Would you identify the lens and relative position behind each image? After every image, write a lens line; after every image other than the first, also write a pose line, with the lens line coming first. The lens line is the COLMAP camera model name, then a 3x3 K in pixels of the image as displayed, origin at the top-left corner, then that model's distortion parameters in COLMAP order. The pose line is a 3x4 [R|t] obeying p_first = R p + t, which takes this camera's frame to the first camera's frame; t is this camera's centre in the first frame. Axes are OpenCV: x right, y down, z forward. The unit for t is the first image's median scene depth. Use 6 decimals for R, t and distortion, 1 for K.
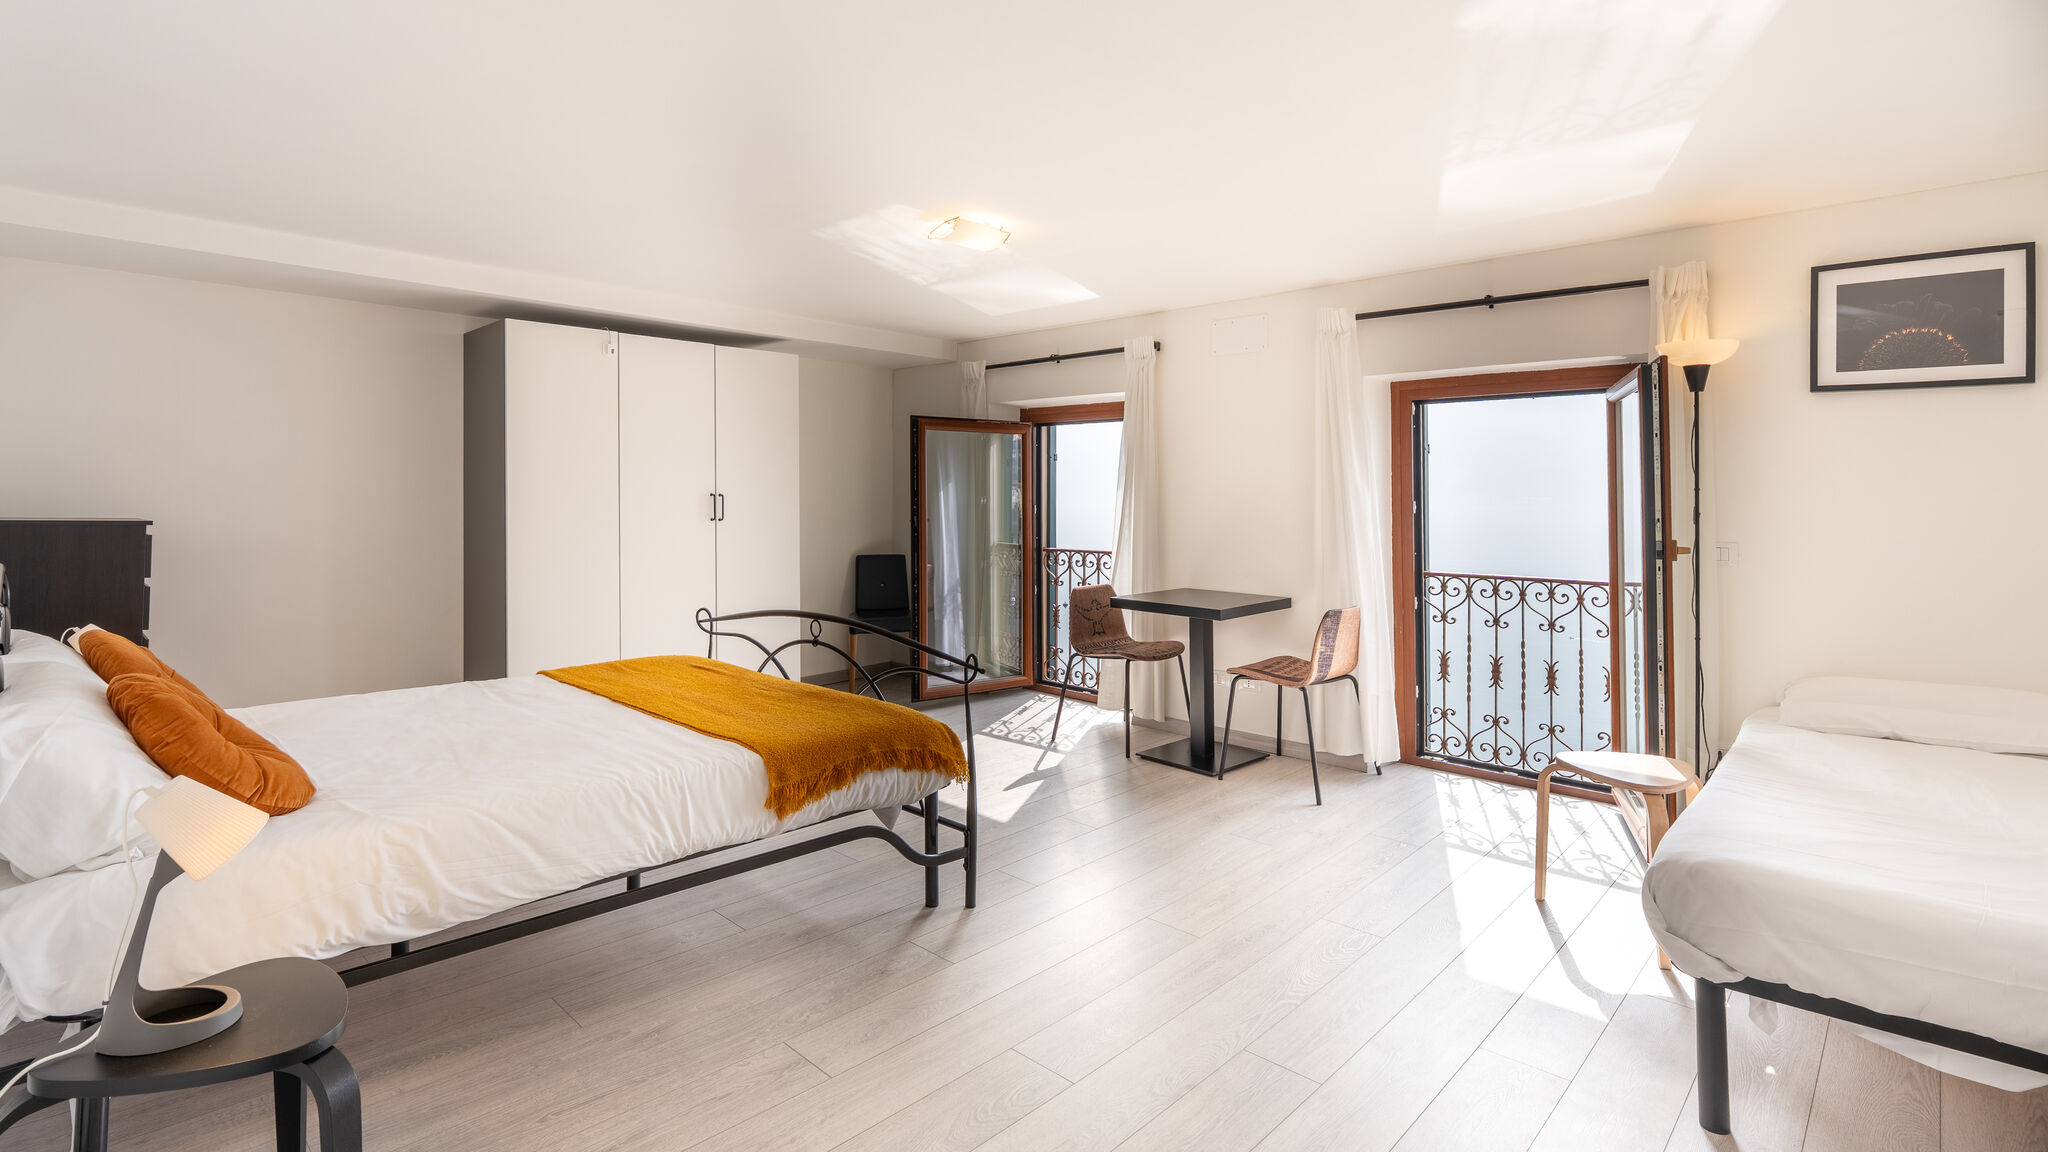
lens RADIAL K [[958.2, 0, 1033.0], [0, 958.2, 564.6], [0, 0, 1]] dist [0.000933, 0.000232]
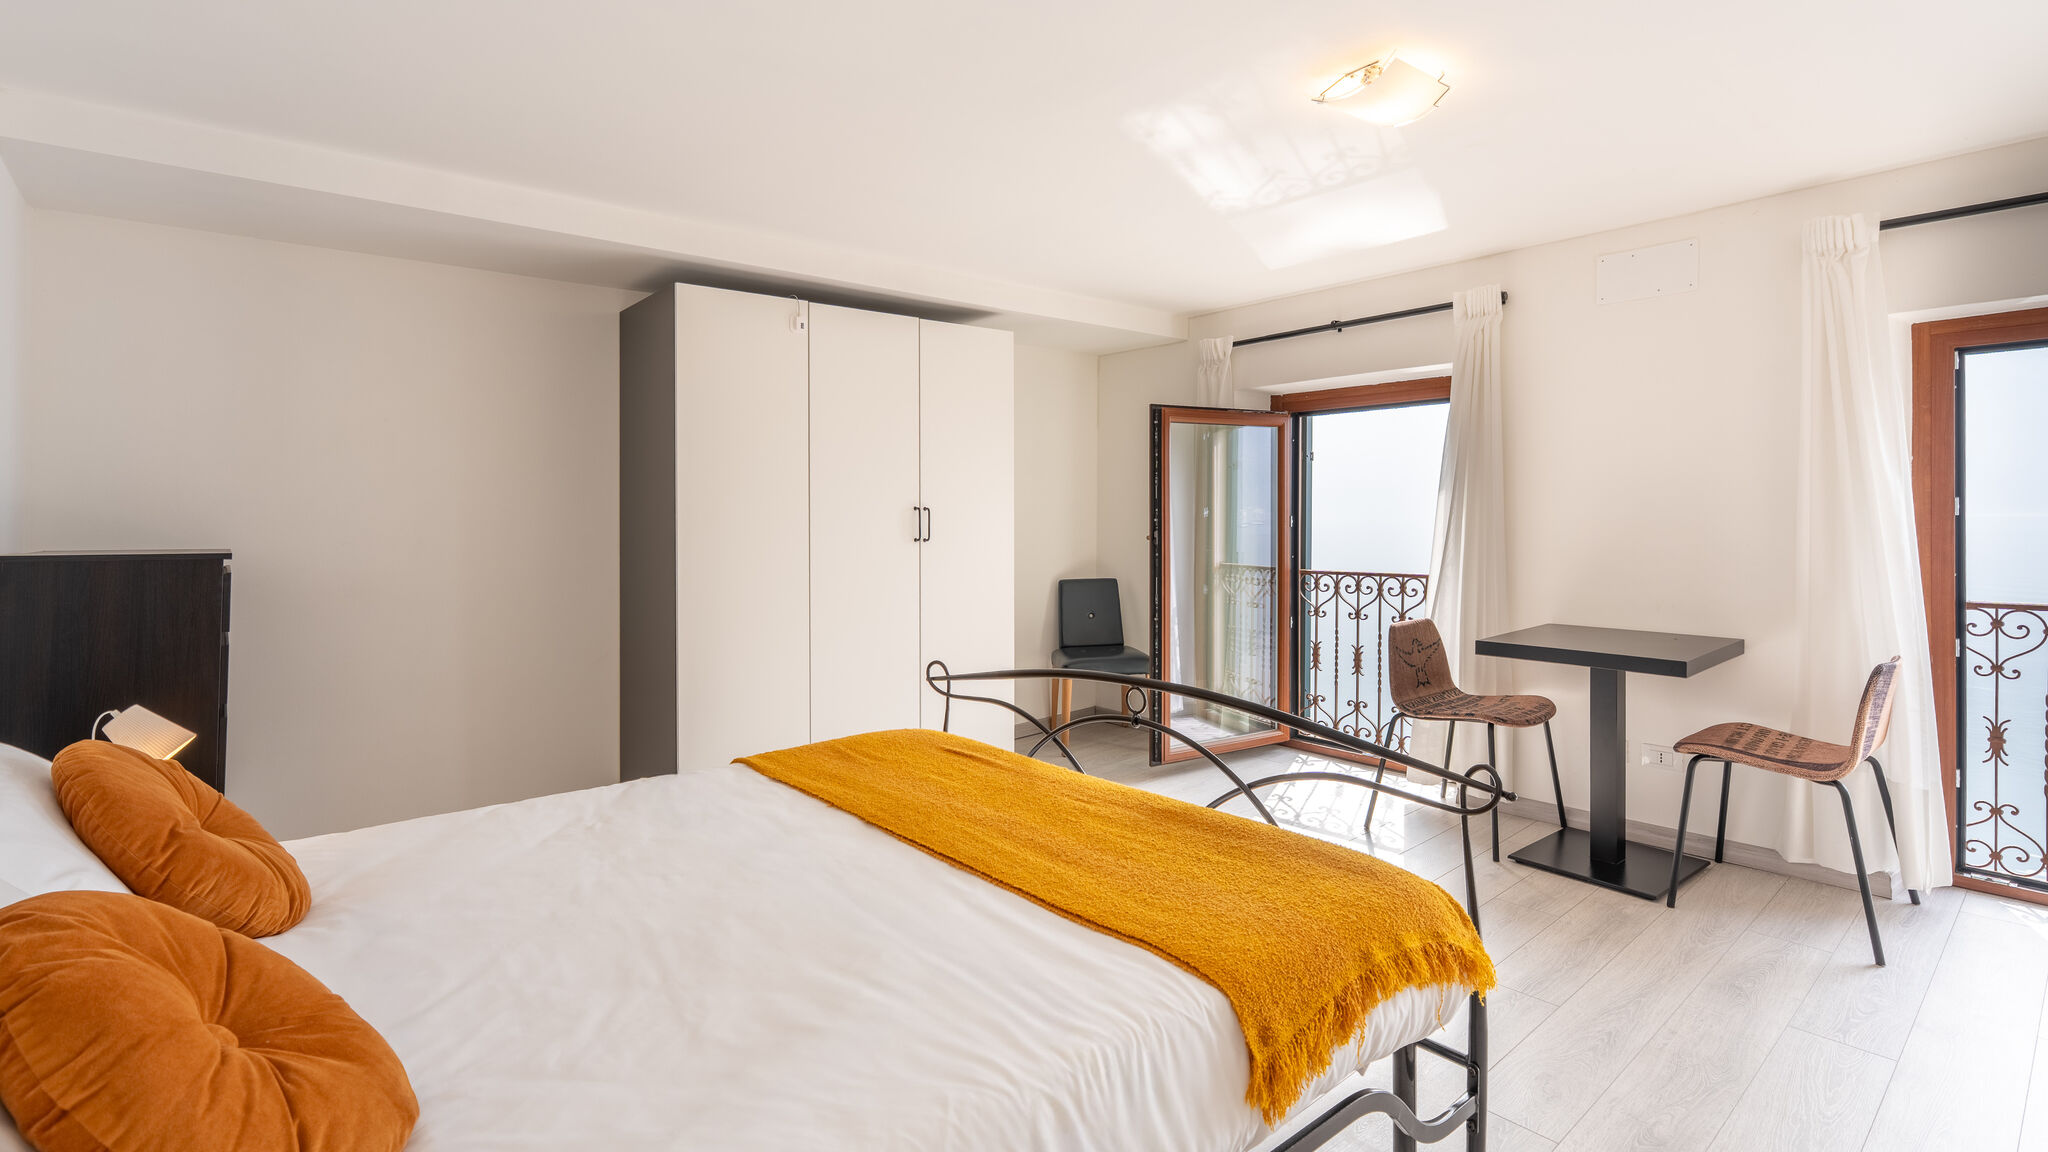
lens RADIAL K [[949.1, 0, 1021.2], [0, 949.1, 564.2], [0, 0, 1]] dist [-0.000905, 0.000347]
pose [[0.994225, -0.011823, -0.106662, -0.194835], [0.009982, 0.999792, -0.017780, -0.014392], [0.106850, 0.016613, 0.994136, 0.274474]]
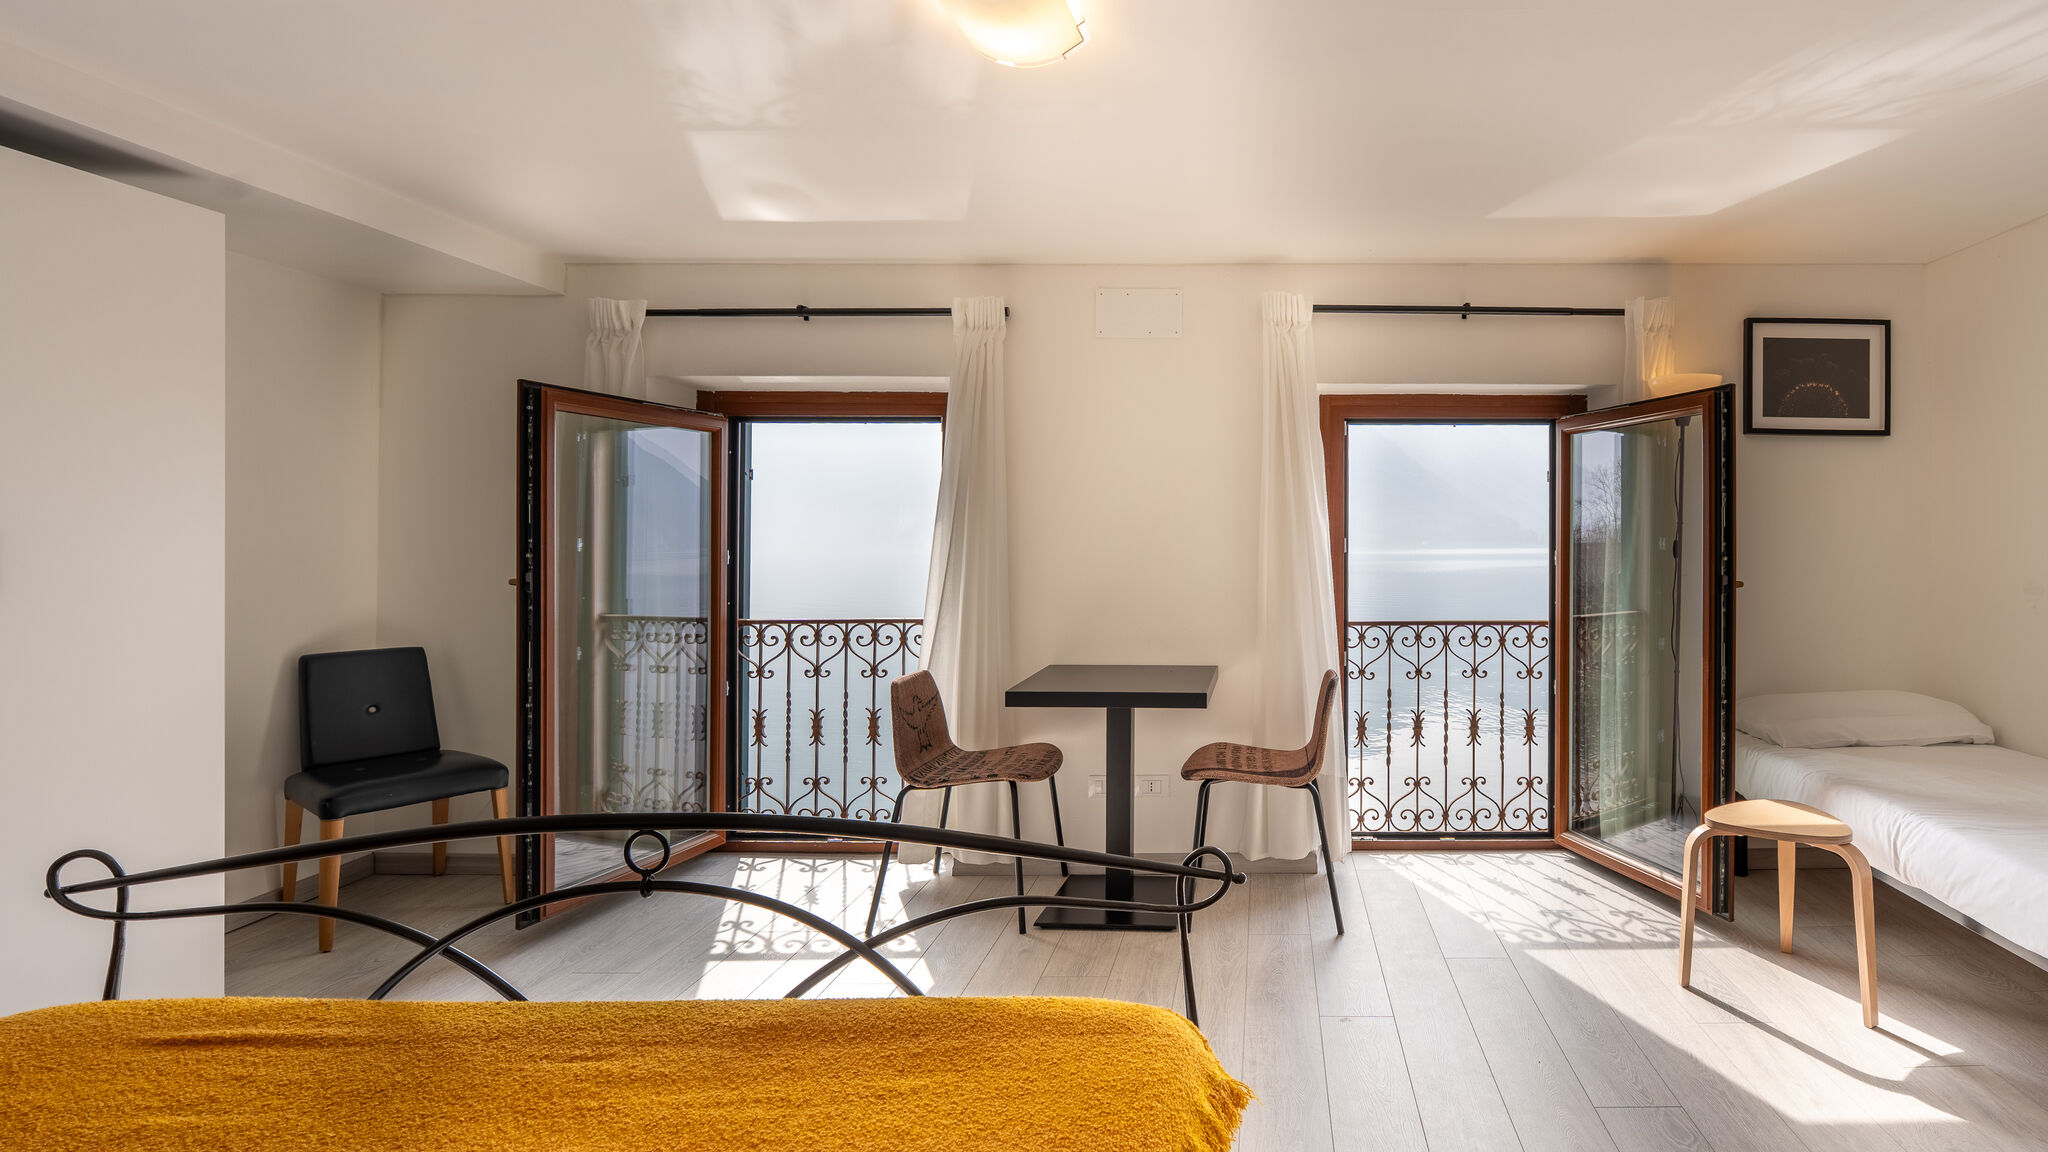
lens RADIAL K [[986.9, 0, 1186.2], [0, 986.9, 575.3], [0, 0, 1]] dist [-0.000487, 0.000483]
pose [[0.722273, -0.029705, 0.690970, -0.313556], [0.054185, 0.998437, -0.013717, -0.030447], [-0.689483, 0.047348, 0.722753, 0.487188]]
